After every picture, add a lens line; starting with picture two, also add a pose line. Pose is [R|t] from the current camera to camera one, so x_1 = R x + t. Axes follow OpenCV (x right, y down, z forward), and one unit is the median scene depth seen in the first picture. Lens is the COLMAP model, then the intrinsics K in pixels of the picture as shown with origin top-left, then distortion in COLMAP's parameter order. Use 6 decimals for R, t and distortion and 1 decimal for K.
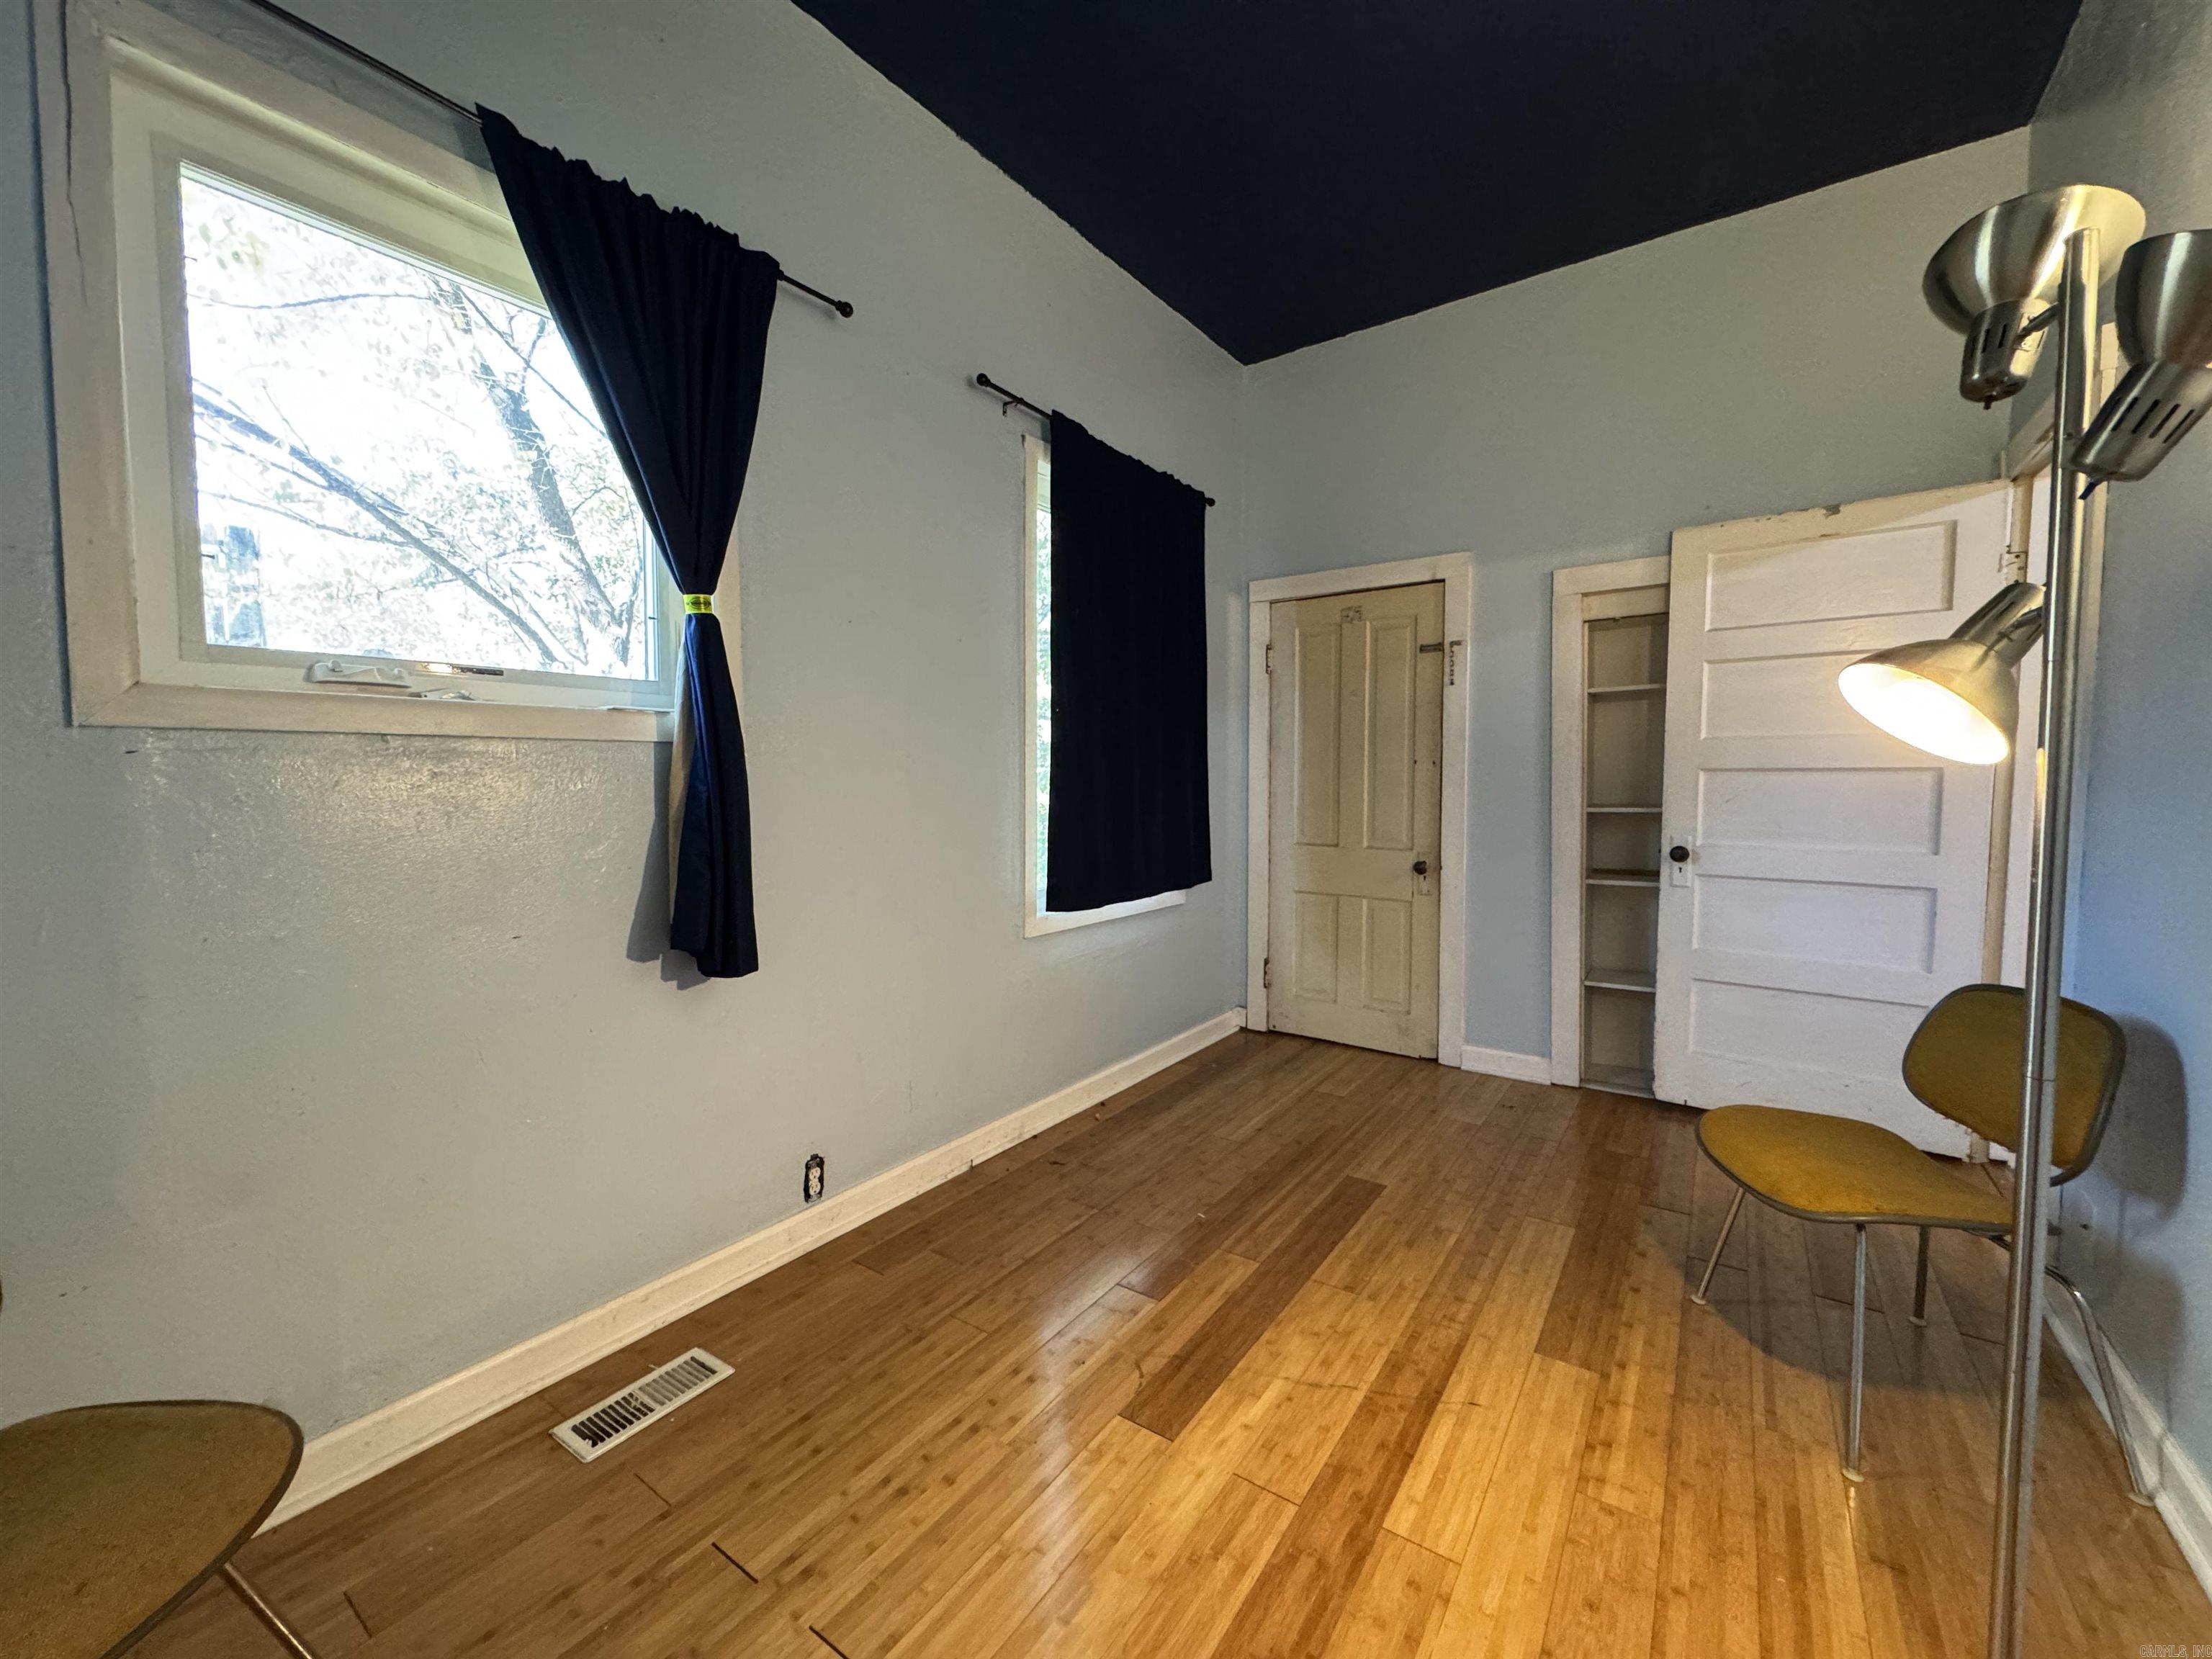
lens RADIAL K [[882.8, 0, 1104.8], [0, 882.8, 827.0], [0, 0, 1]] dist [-0.003359, 0.000148]
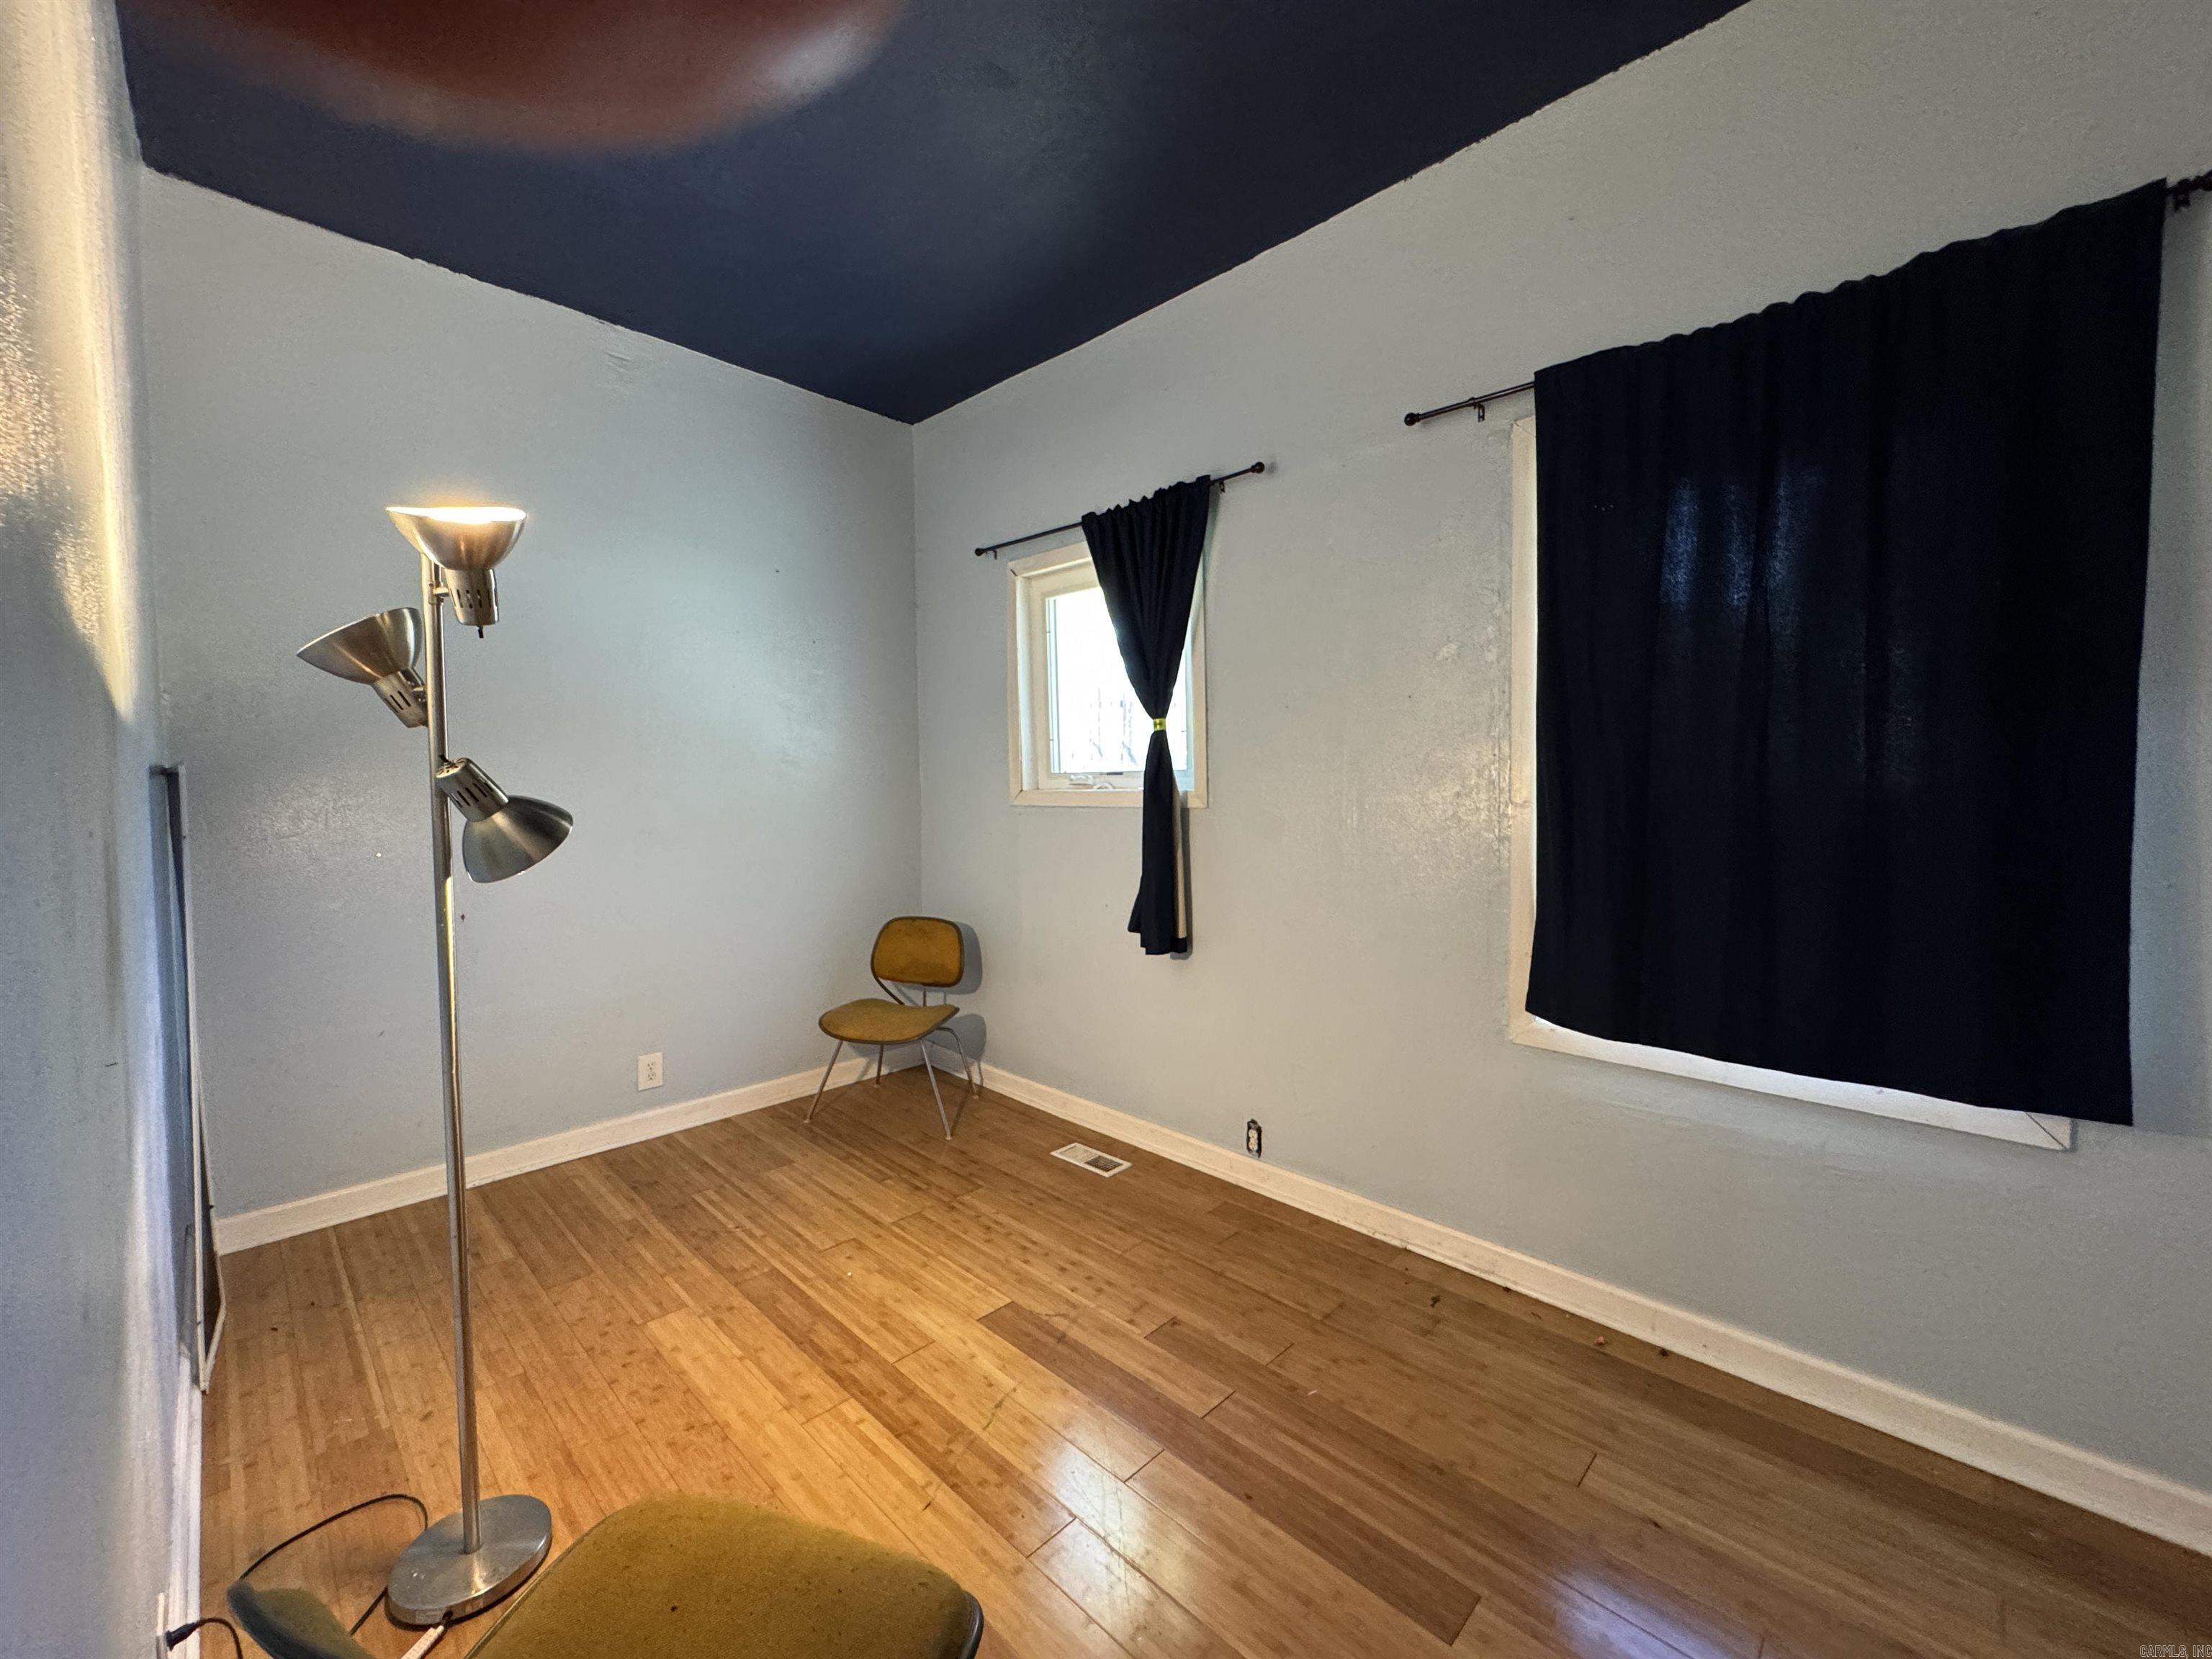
lens RADIAL K [[882.8, 0, 1104.8], [0, 882.8, 827.0], [0, 0, 1]] dist [-0.003359, 0.000148]
pose [[-0.157221, 0.052717, -0.986155, 1.257335], [-0.049269, 0.996912, 0.061147, -0.169035], [0.986334, 0.058201, -0.154138, 1.237608]]
